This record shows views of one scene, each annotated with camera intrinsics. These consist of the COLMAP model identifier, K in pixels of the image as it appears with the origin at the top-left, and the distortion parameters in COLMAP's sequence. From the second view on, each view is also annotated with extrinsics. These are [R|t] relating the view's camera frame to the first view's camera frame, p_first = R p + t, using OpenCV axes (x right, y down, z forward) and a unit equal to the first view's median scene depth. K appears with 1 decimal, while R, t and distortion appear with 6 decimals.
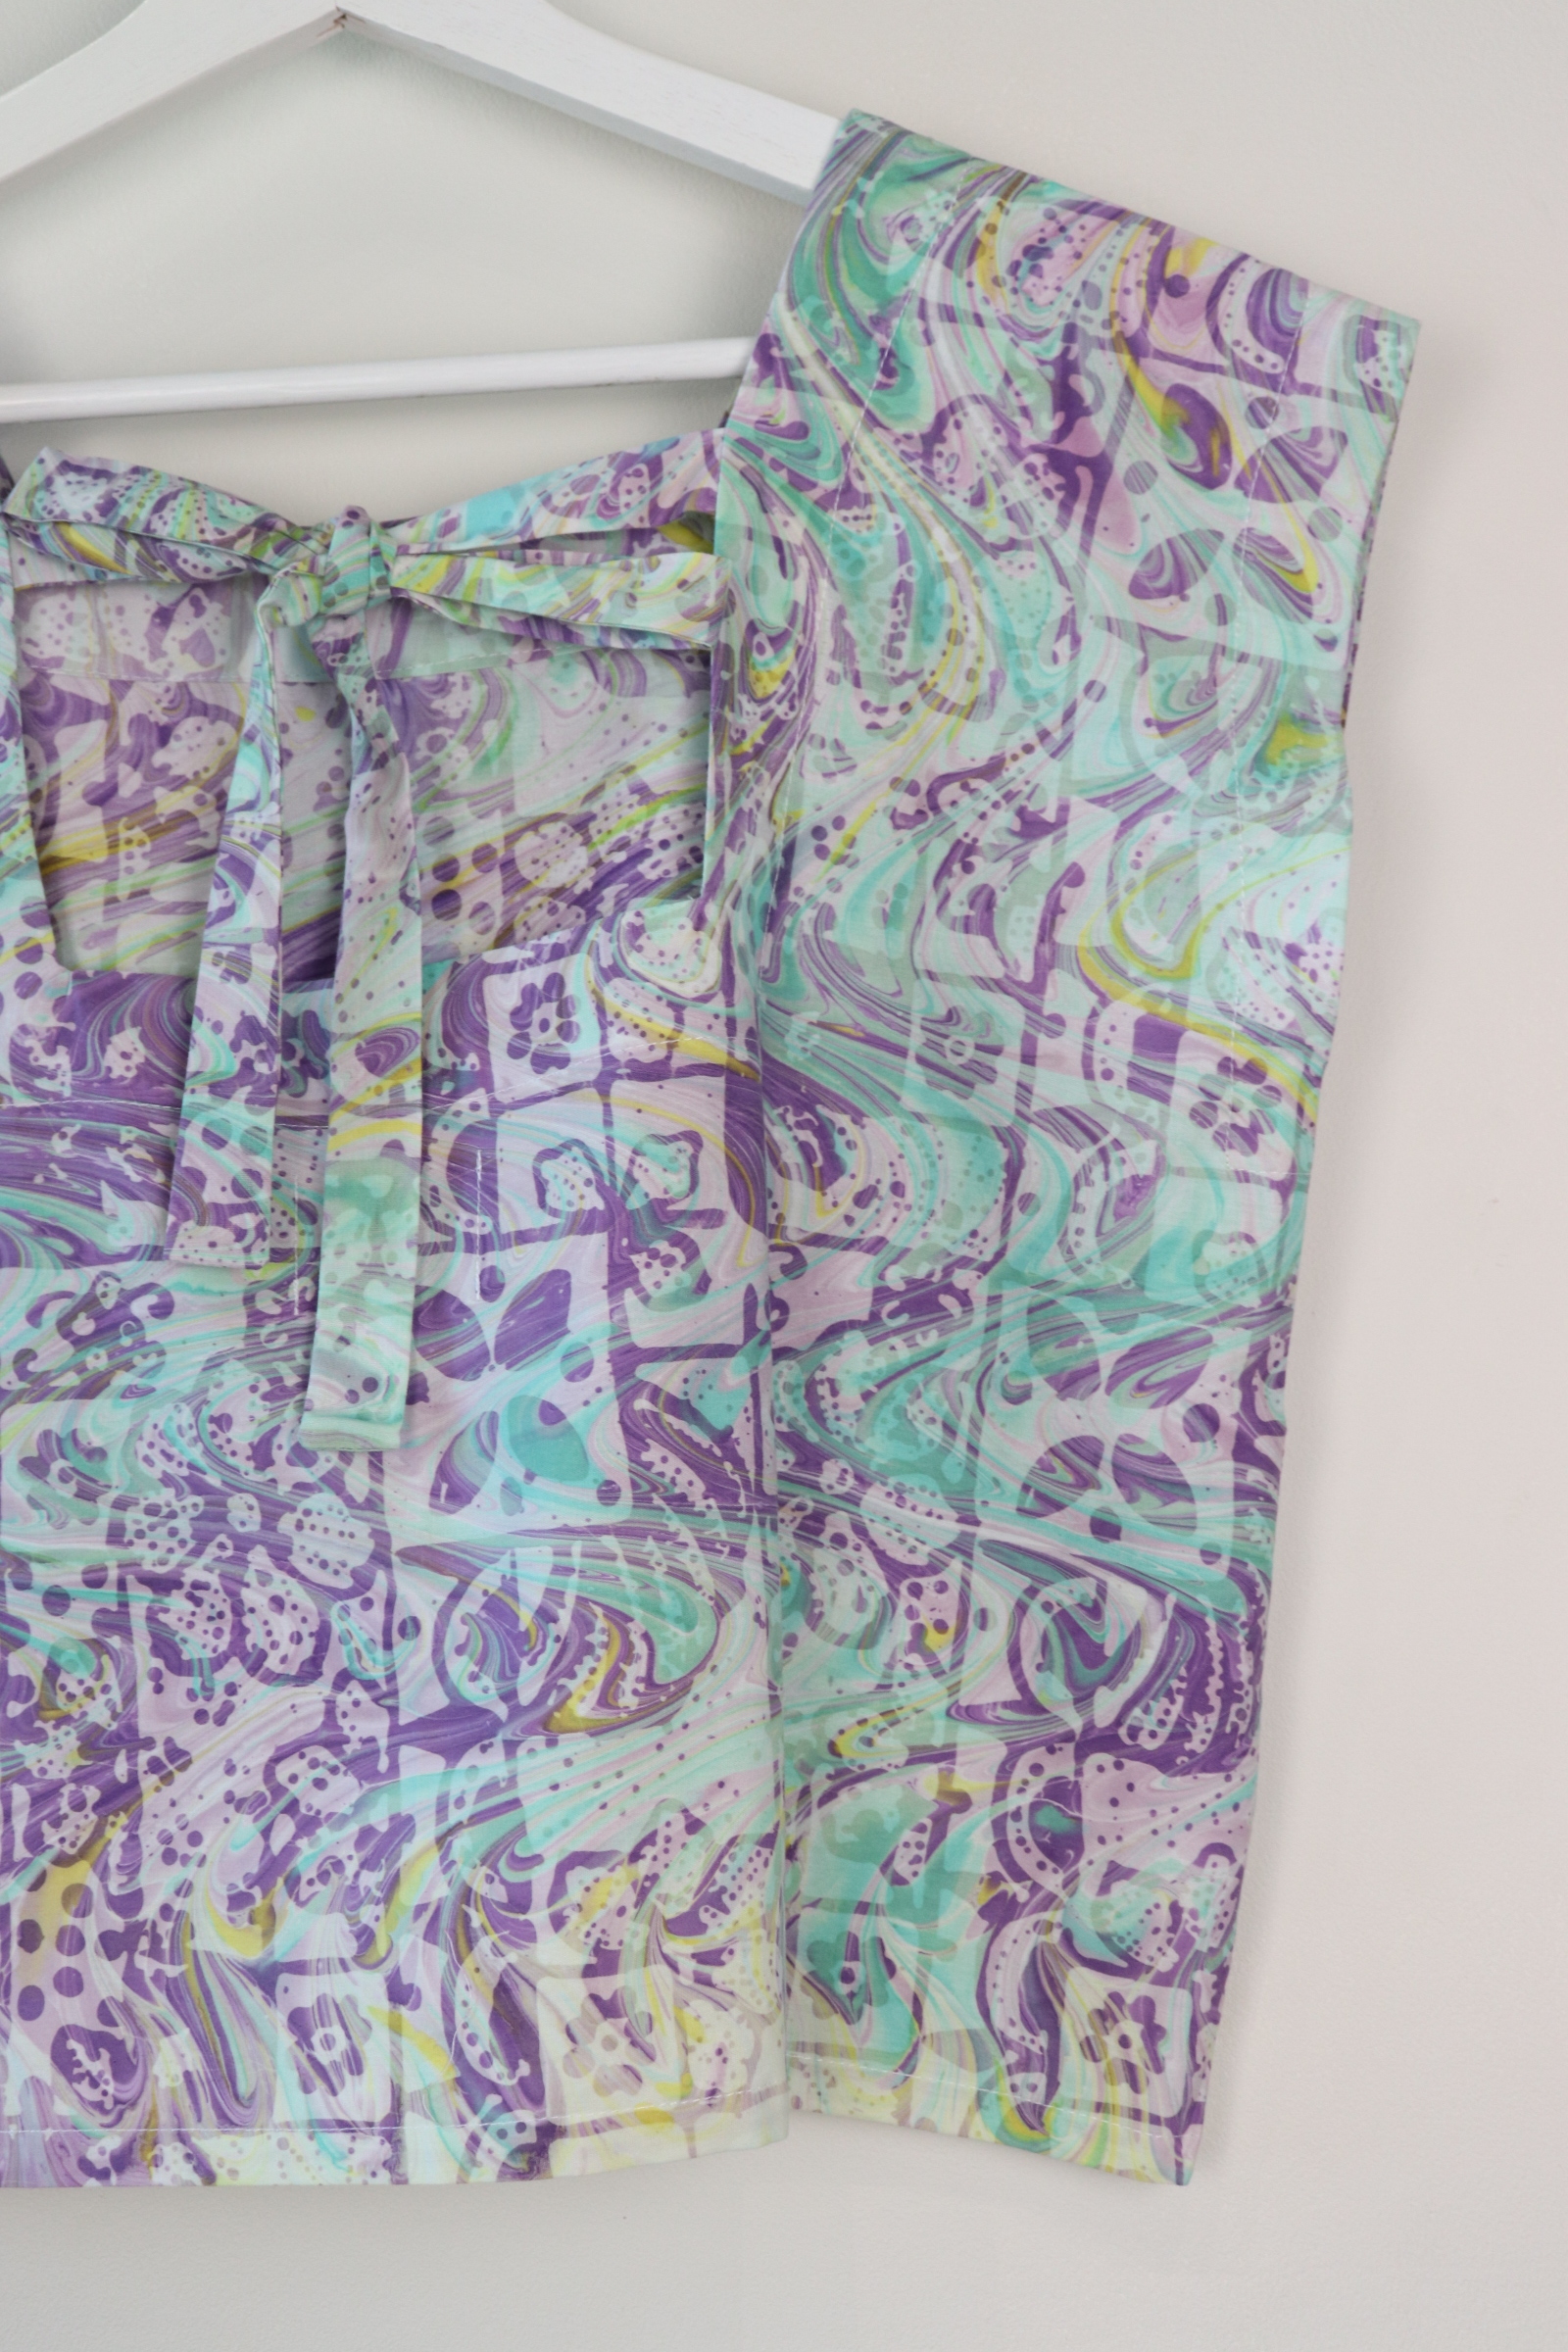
lens RADIAL K [[2909.2, 0, 784.0], [0, 2909.2, 1176.0], [0, 0, 1]] dist [-0.027191, 0.222818]
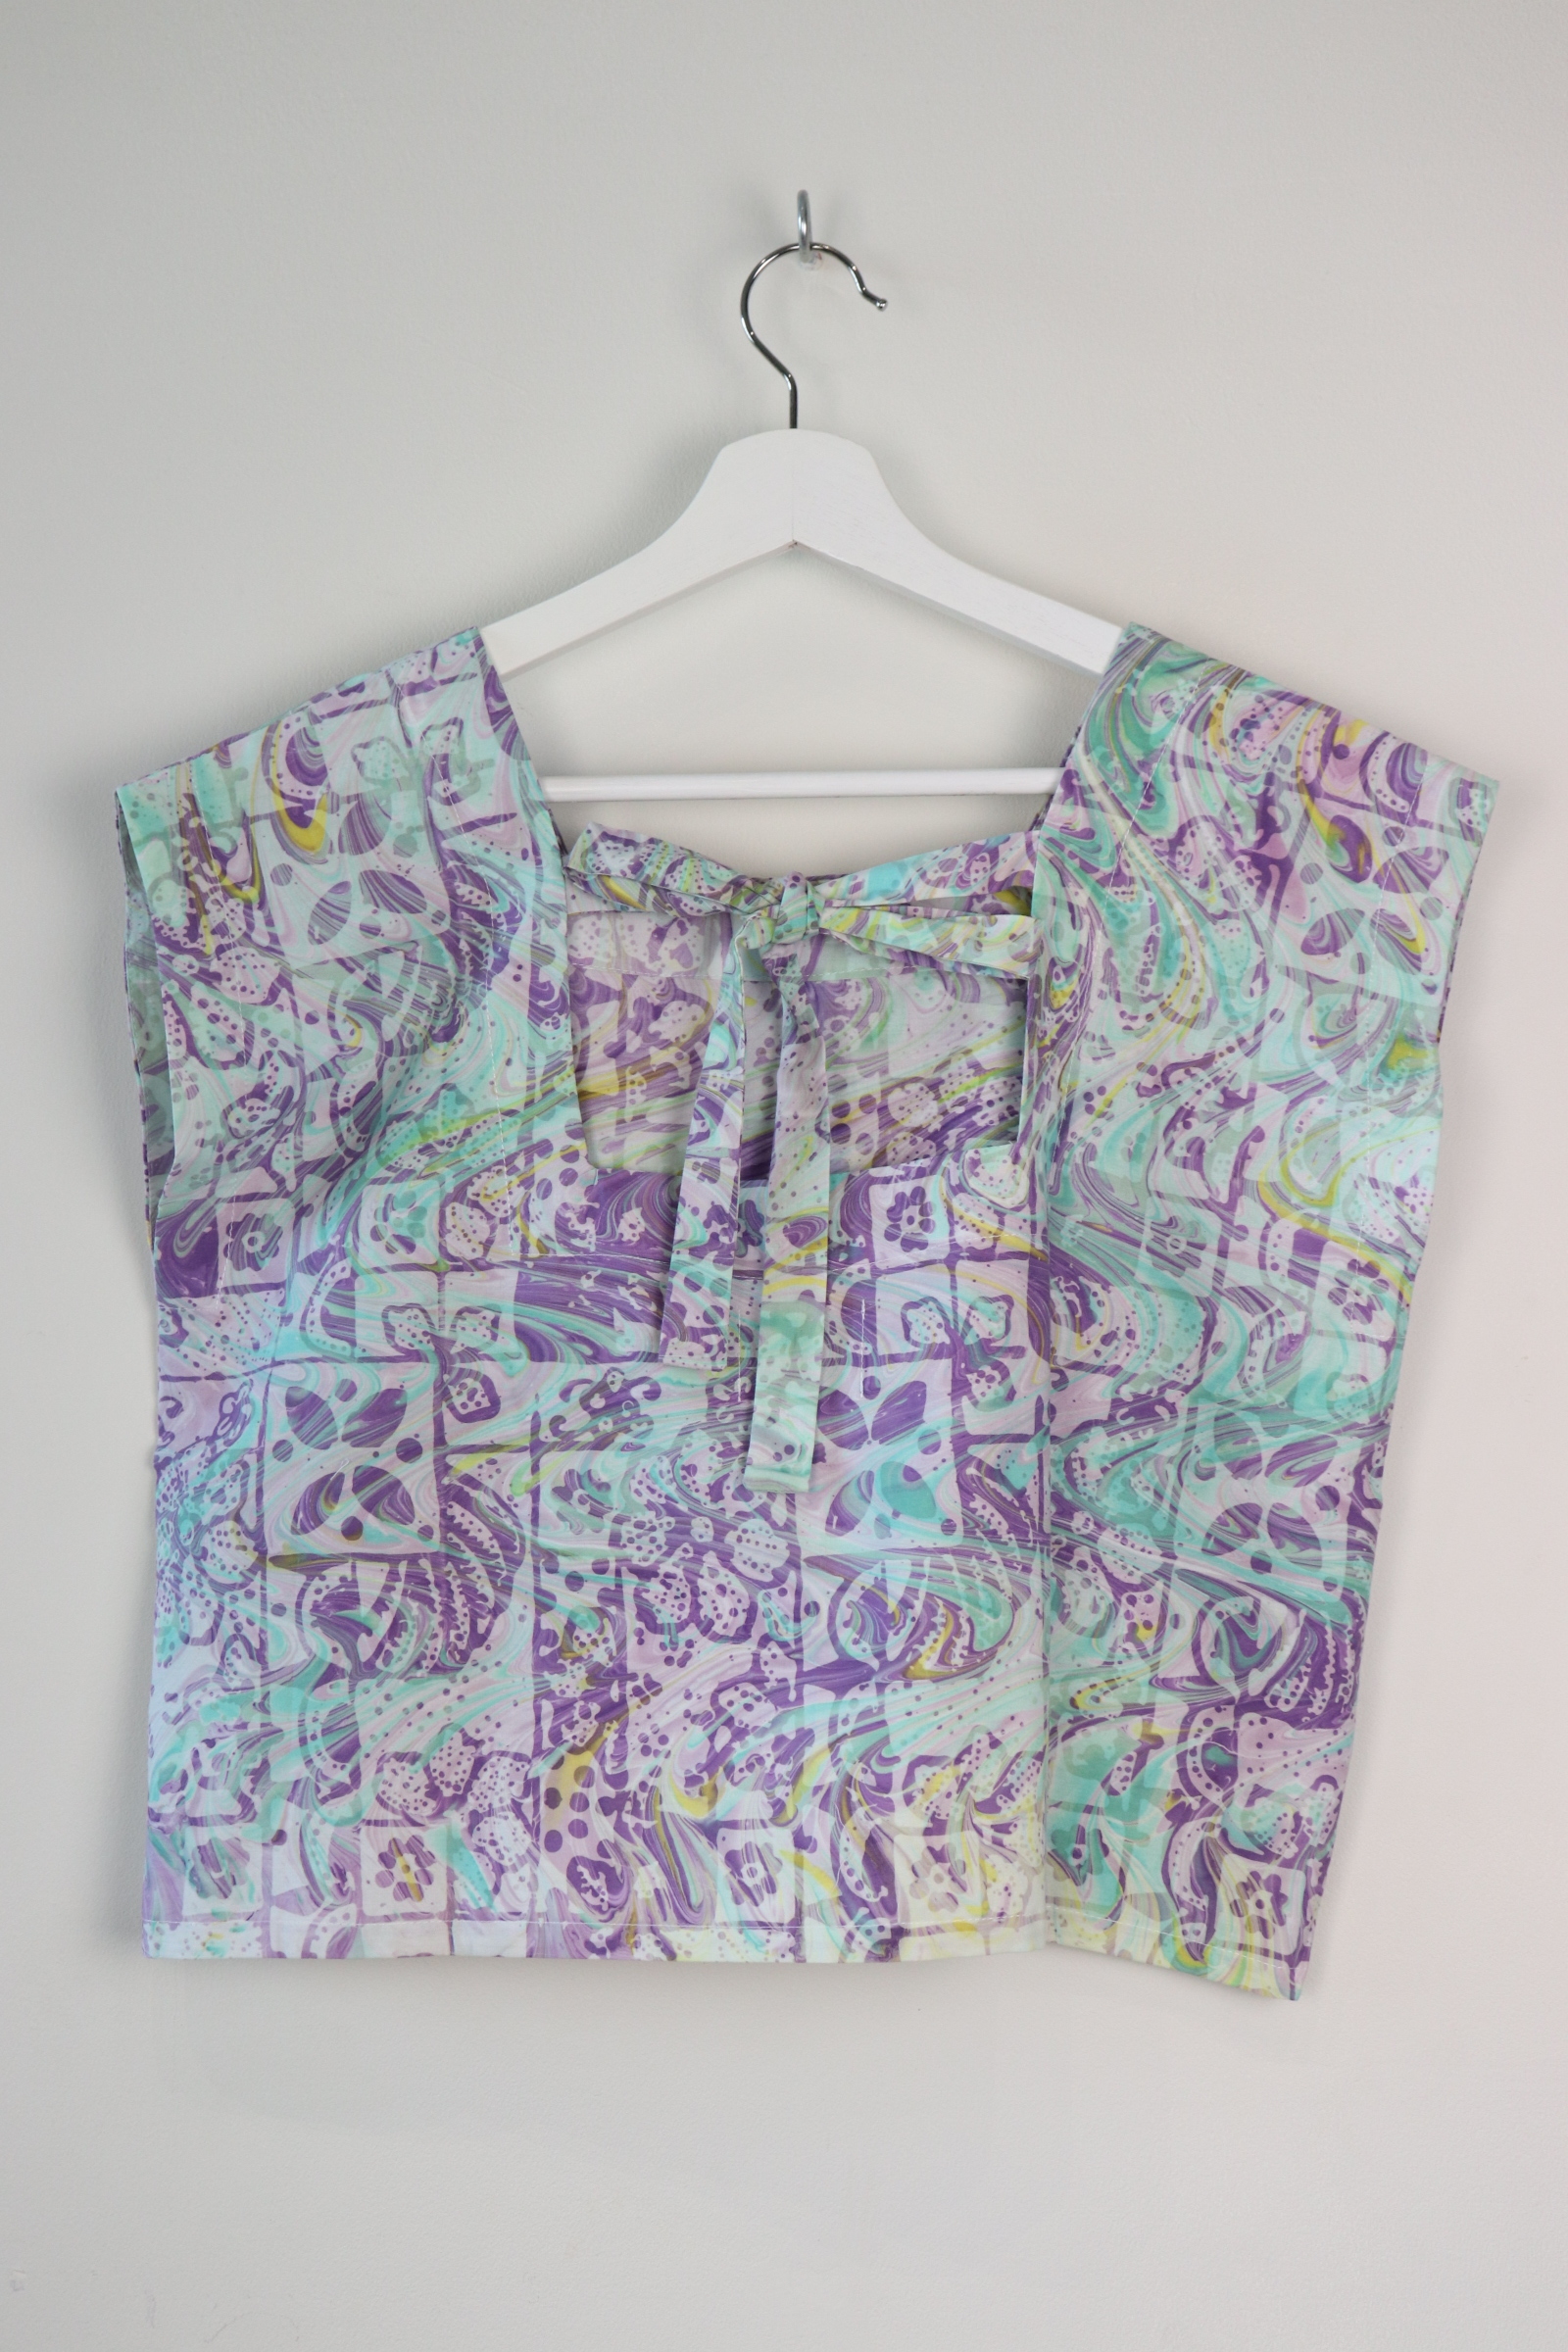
lens RADIAL K [[2909.2, 0, 784.0], [0, 2909.2, 1176.0], [0, 0, 1]] dist [-0.027191, 0.222818]
pose [[0.999007, 0.043318, -0.010373, -0.132146], [-0.043462, 0.998955, -0.014153, -0.049714], [0.009749, 0.014590, 0.999846, -0.527186]]
